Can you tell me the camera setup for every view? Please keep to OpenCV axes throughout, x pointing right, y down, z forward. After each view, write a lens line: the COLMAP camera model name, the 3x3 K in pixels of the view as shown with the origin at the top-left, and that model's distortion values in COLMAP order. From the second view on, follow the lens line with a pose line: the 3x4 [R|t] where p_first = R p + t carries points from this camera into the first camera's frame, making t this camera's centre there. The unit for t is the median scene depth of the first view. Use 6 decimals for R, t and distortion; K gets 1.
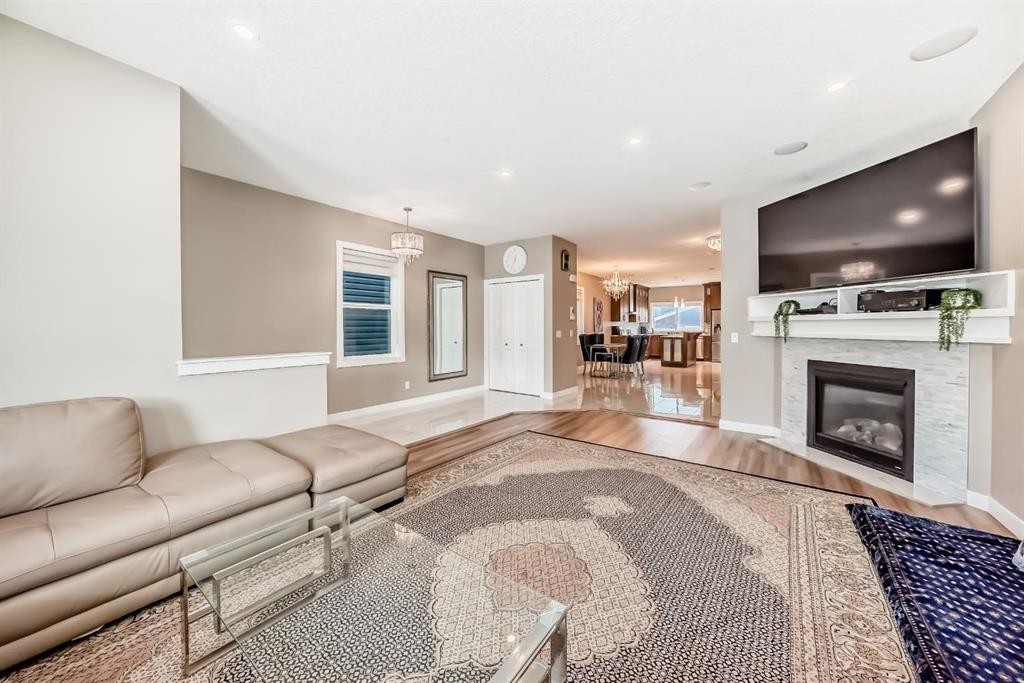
lens RADIAL K [[368.3, 0, 518.8], [0, 368.3, 333.6], [0, 0, 1]] dist [-0.006457, 0.000422]
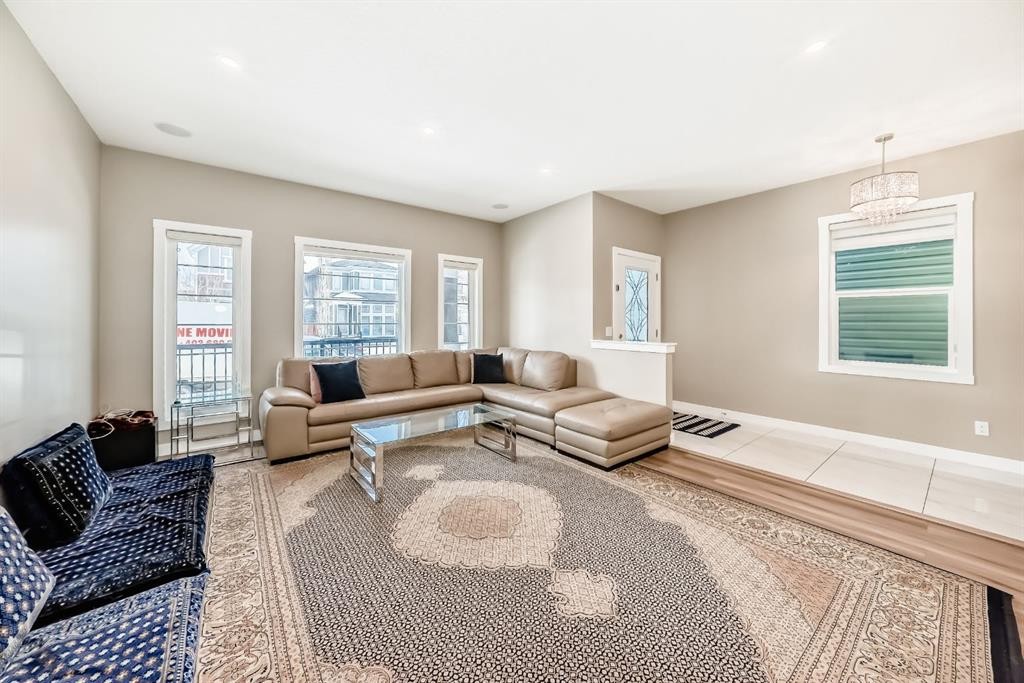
lens RADIAL K [[368.3, 0, 511.5], [0, 368.3, 323.3], [0, 0, 1]] dist [-0.006457, 0.000422]
pose [[-0.271195, -0.000793, -0.962524, 0.738345], [-0.021785, 0.999749, 0.005314, -0.008085], [0.962278, 0.022410, -0.271144, 0.852331]]
